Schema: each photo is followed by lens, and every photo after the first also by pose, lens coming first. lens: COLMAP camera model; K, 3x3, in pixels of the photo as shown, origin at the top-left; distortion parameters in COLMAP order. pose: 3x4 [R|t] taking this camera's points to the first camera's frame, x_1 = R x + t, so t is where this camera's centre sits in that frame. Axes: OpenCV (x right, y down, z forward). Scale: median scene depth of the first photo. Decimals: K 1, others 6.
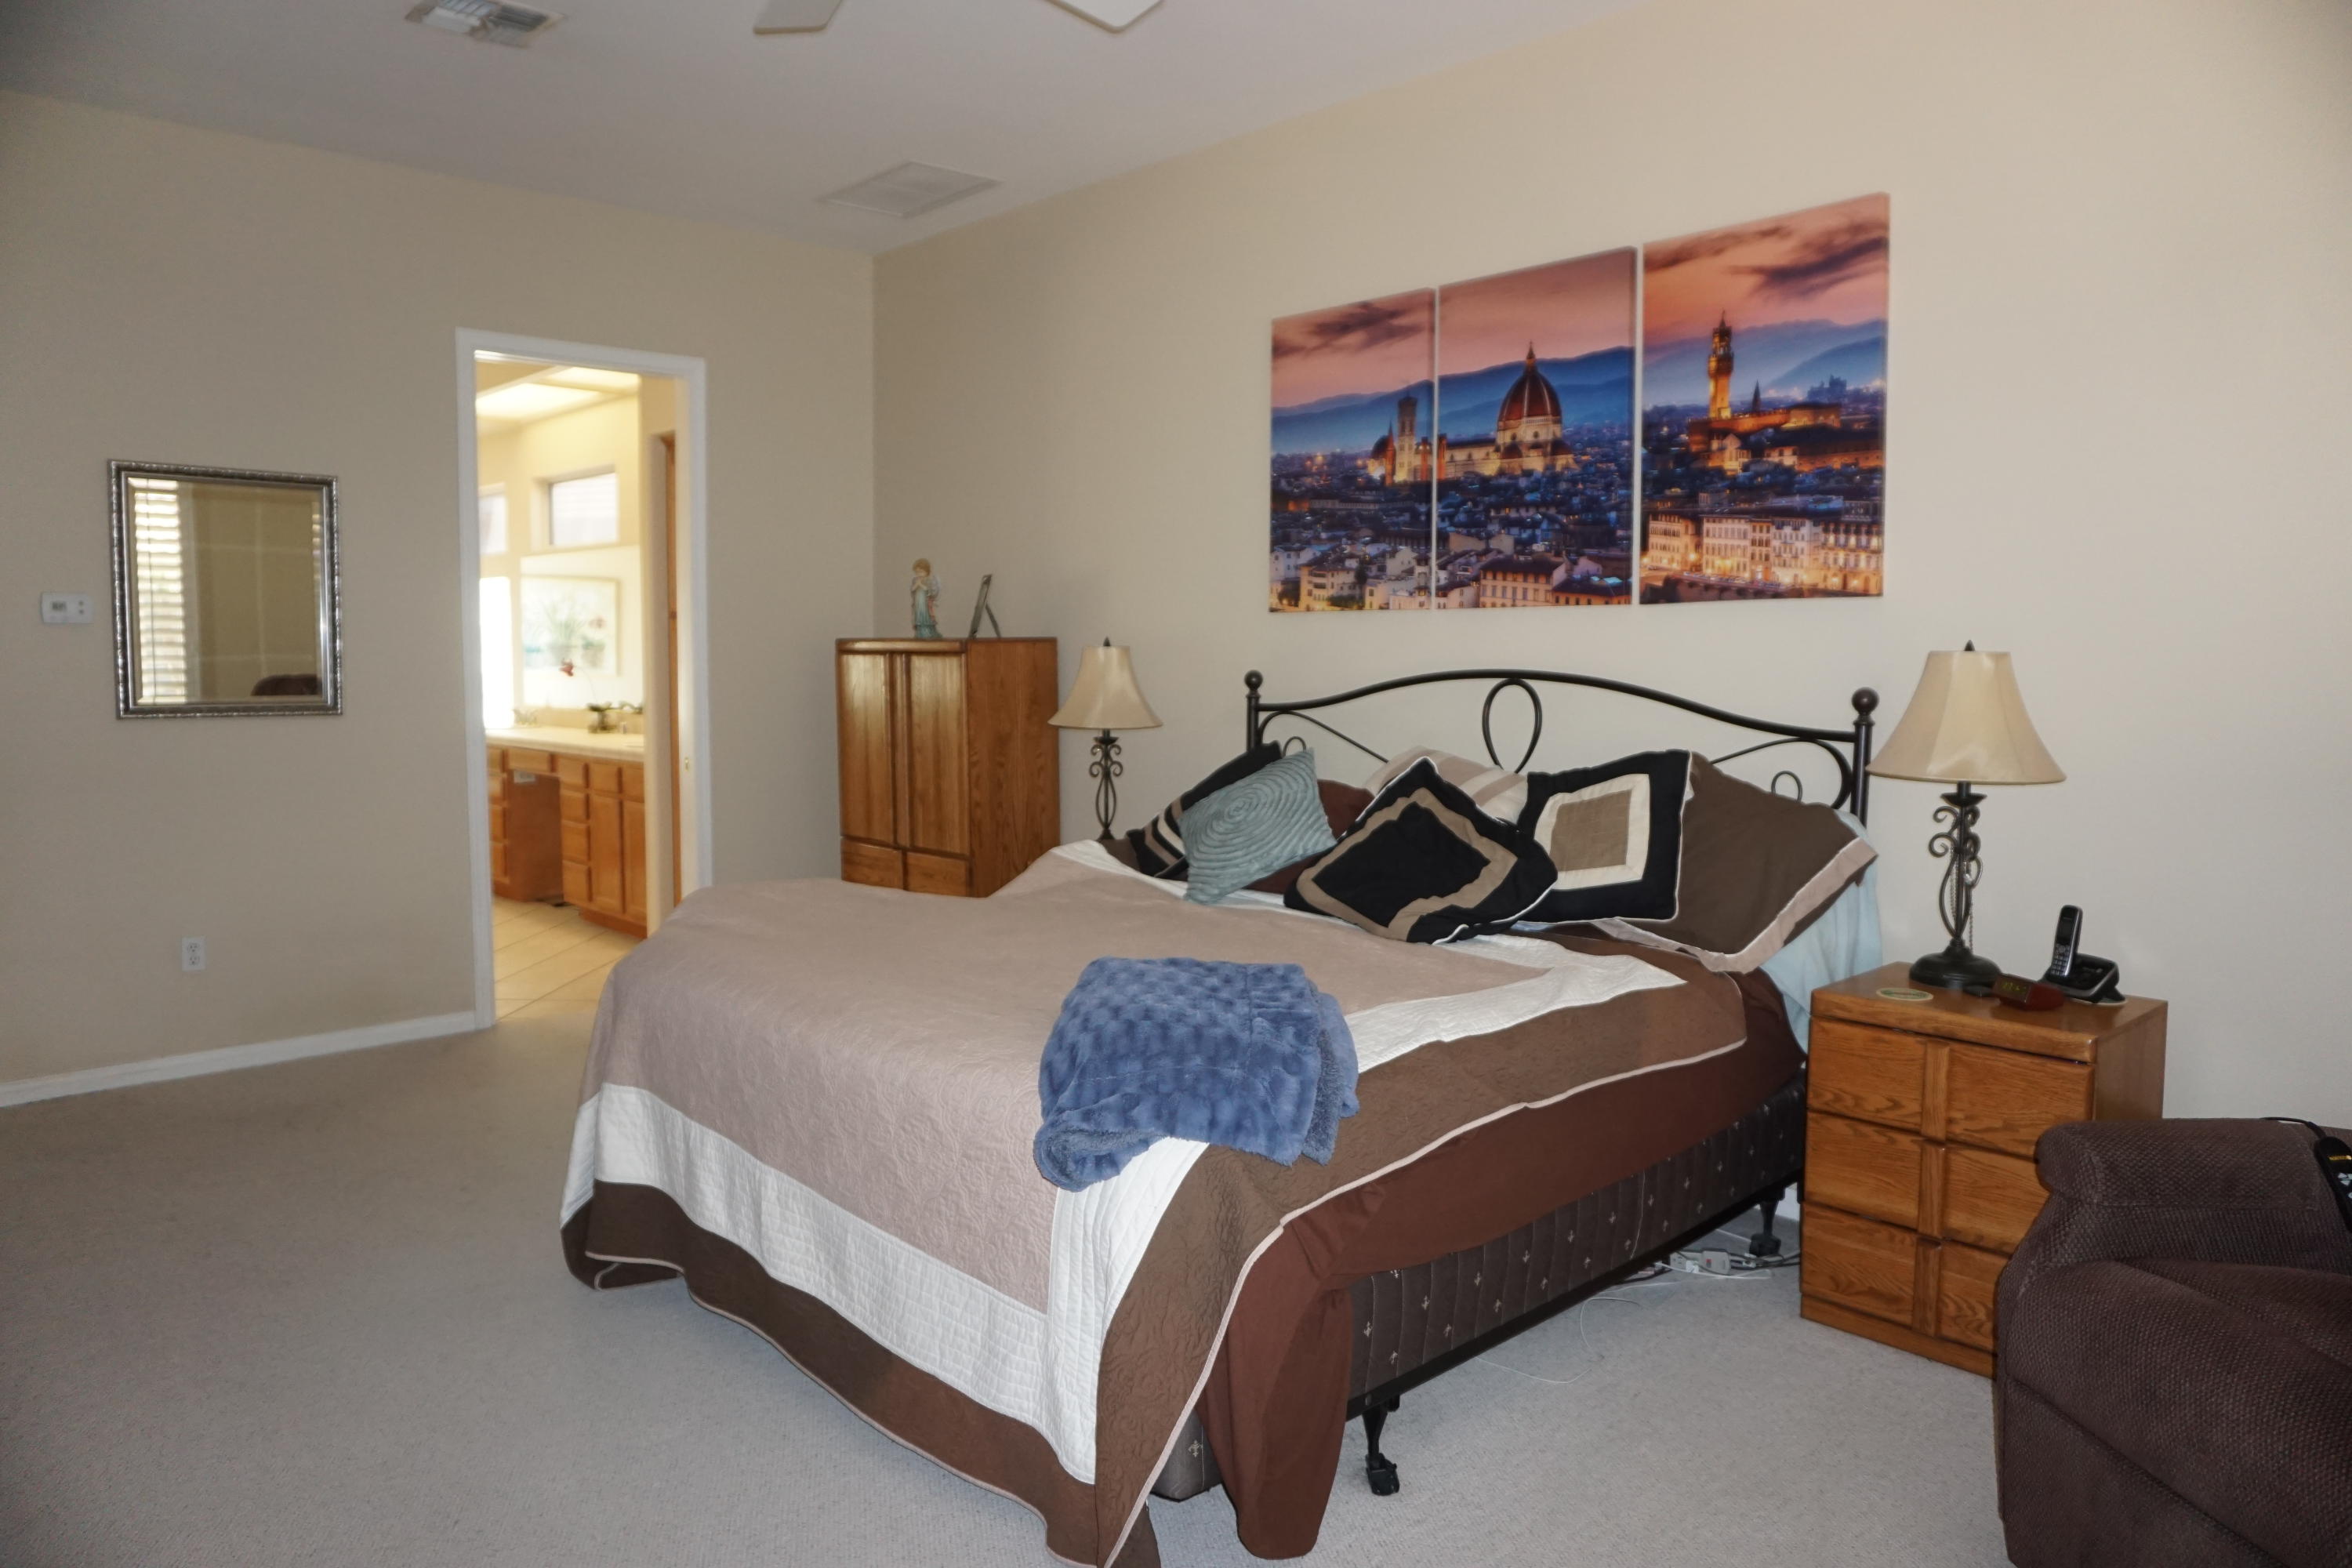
lens RADIAL K [[1594.7, 0, 1176.0], [0, 1594.7, 784.0], [0, 0, 1]] dist [-0.045360, 0.036595]
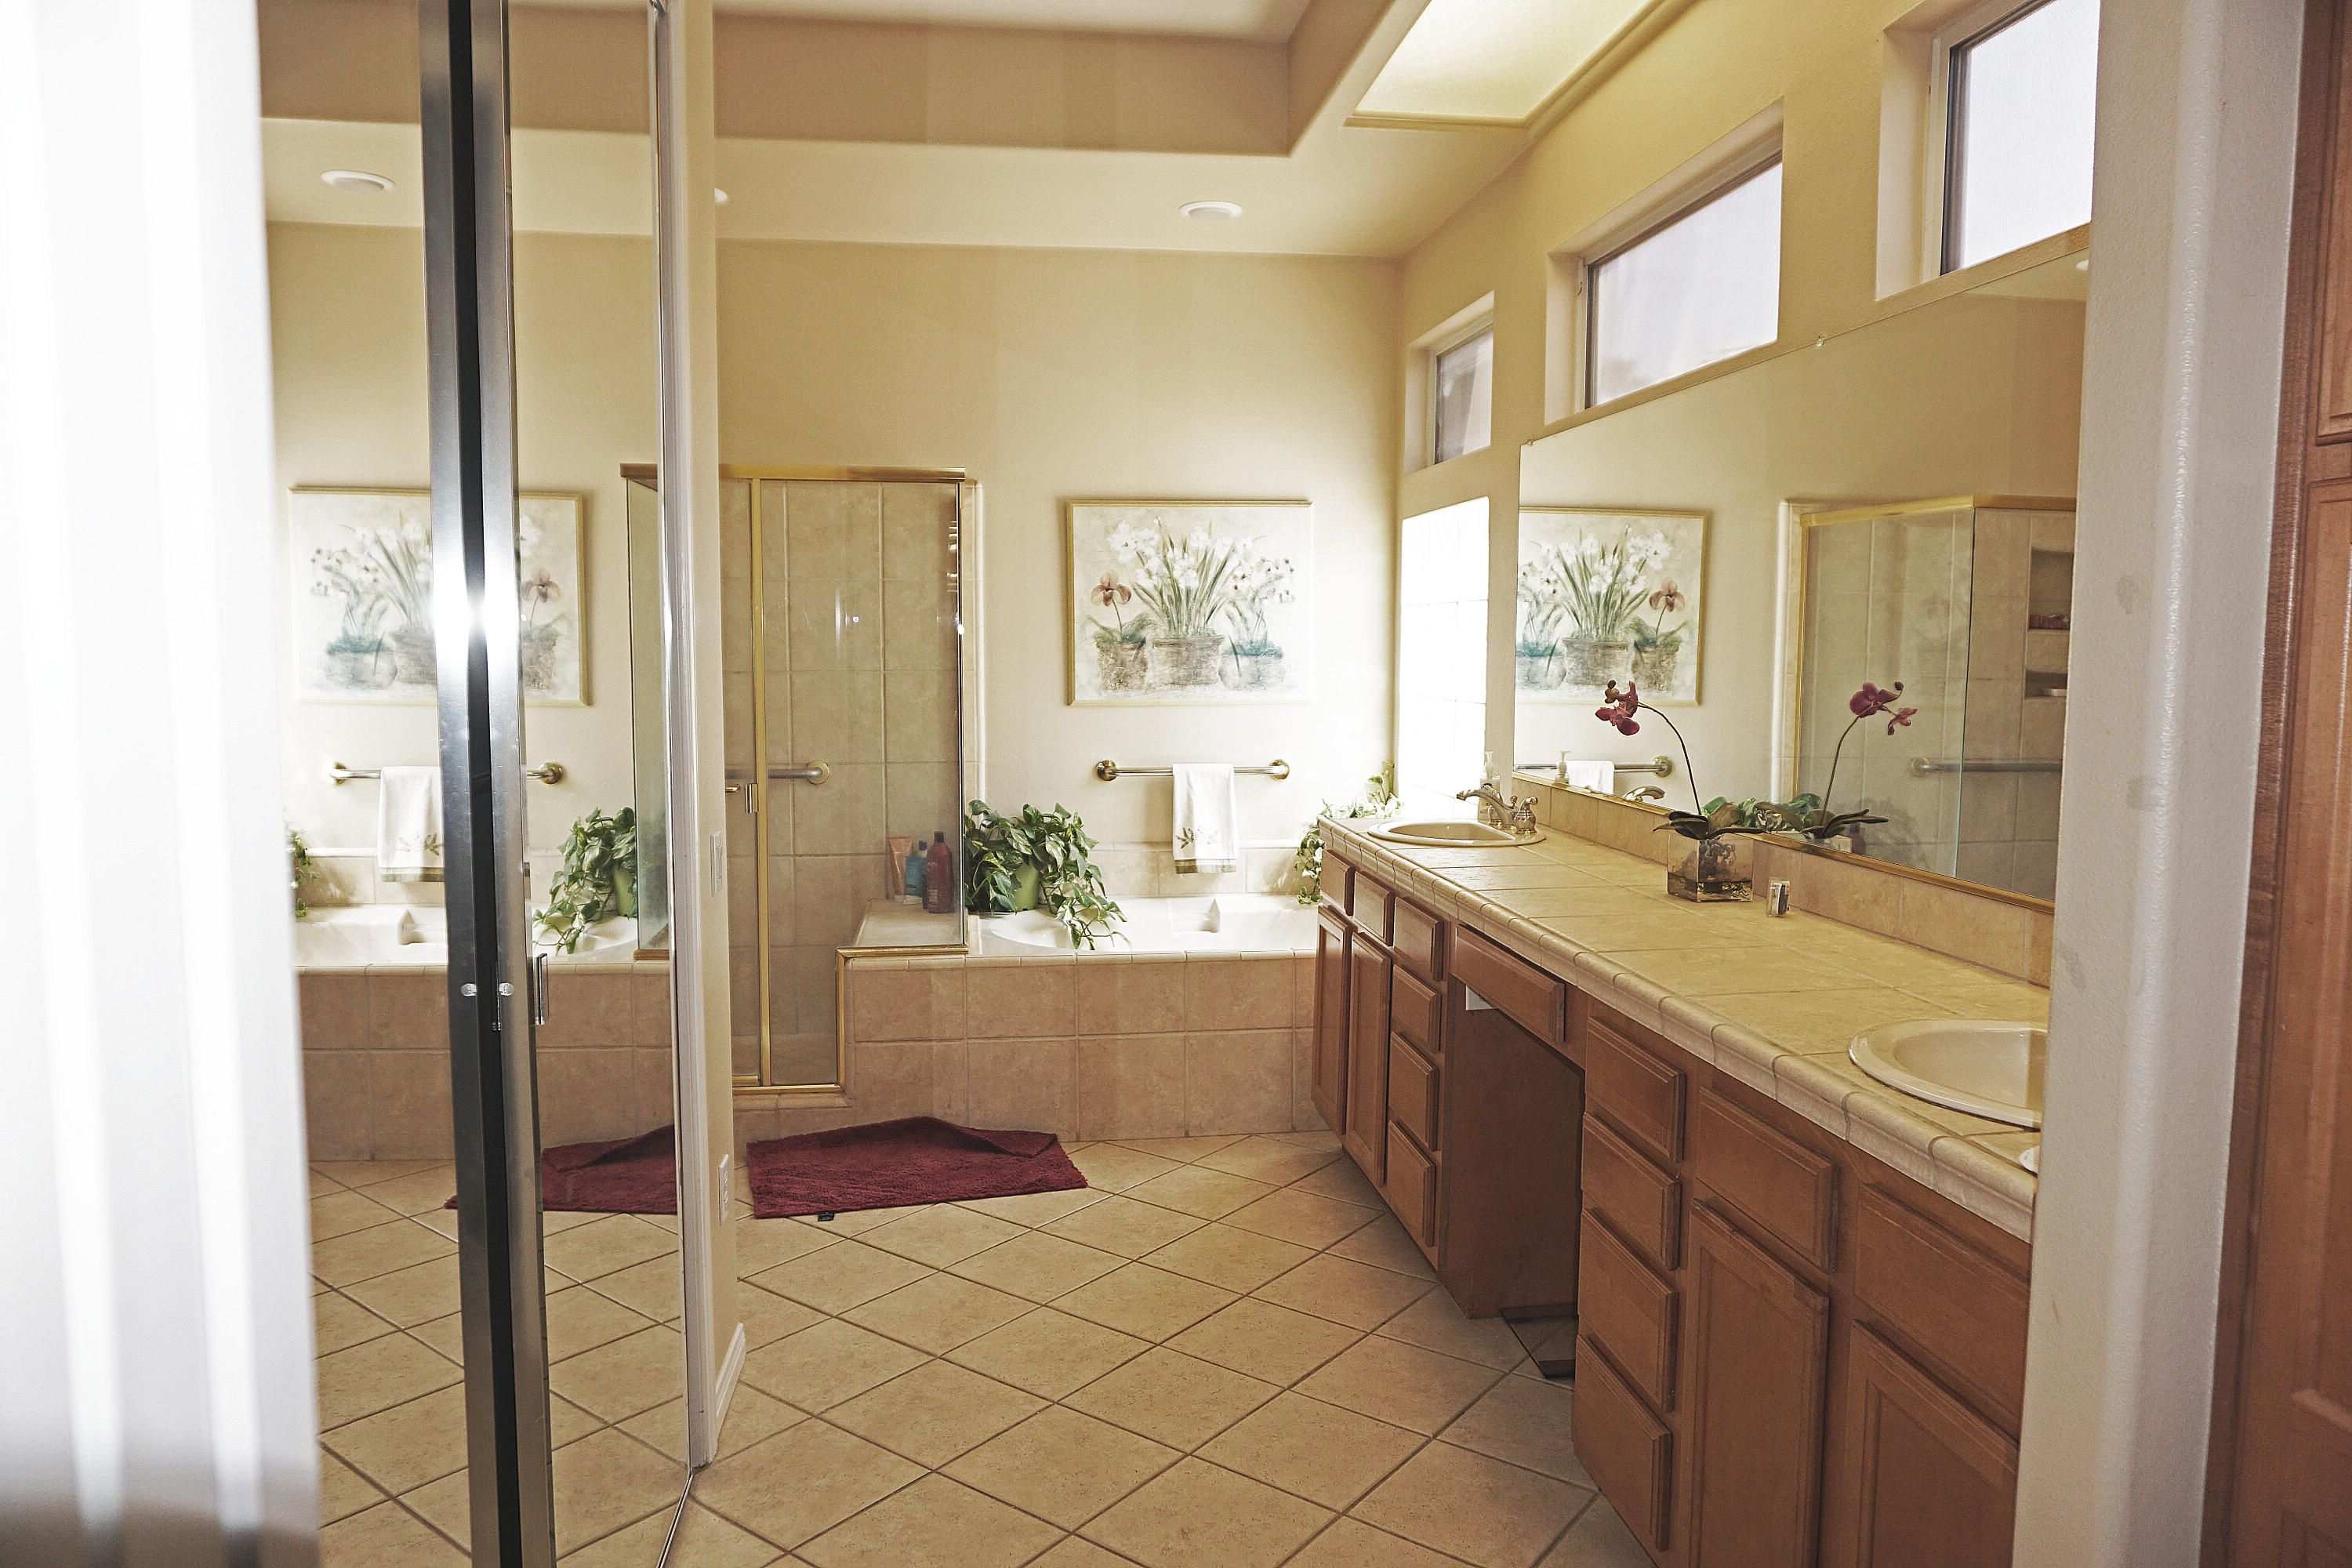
lens RADIAL K [[1594.7, 0, 1176.0], [0, 1594.7, 784.0], [0, 0, 1]] dist [-0.045360, 0.036595]
pose [[0.815166, 0.052652, -0.576829, -0.214598], [-0.050607, 0.998526, 0.019627, -0.048428], [0.577012, 0.013193, 0.816629, 0.541556]]
